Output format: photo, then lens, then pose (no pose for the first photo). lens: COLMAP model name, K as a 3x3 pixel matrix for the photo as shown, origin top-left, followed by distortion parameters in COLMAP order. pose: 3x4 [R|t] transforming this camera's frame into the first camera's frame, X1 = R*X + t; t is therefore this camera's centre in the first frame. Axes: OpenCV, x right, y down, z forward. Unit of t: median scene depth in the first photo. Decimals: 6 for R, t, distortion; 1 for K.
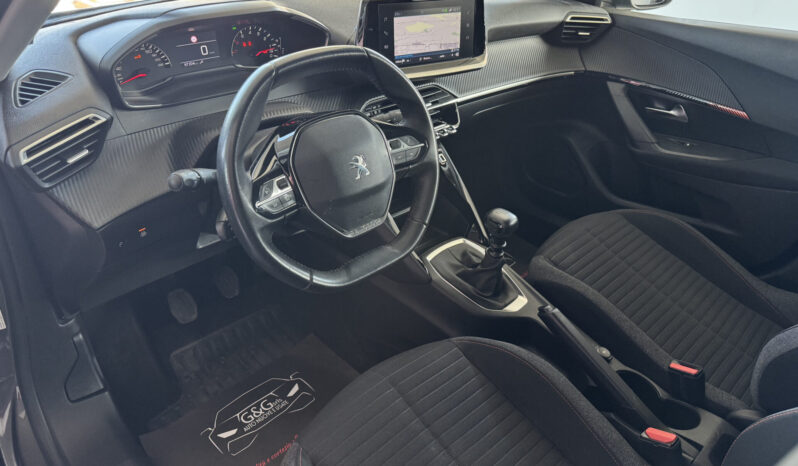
lens RADIAL K [[548.5, 0, 392.7], [0, 548.5, 234.1], [0, 0, 1]] dist [0.004983, -0.016111]
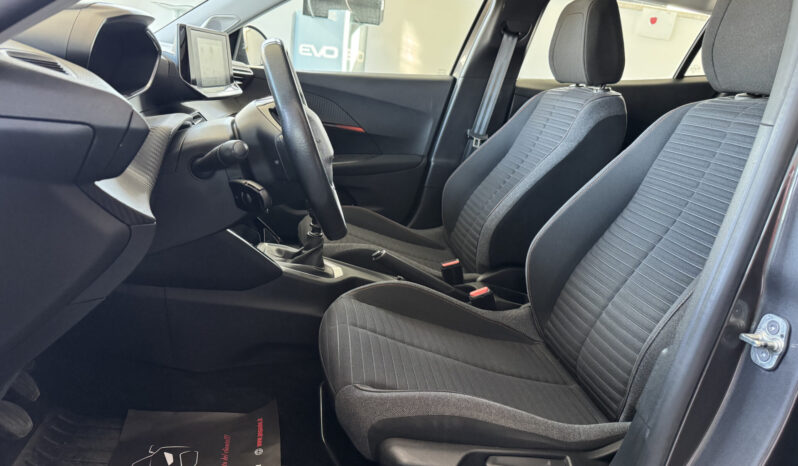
lens RADIAL K [[548.5, 0, 397.3], [0, 548.5, 231.1], [0, 0, 1]] dist [0.004983, -0.016111]
pose [[0.553650, -0.210711, 0.805650, -0.766875], [0.353265, 0.935521, 0.001911, 0.098306], [-0.754106, 0.283550, 0.592388, 0.159152]]
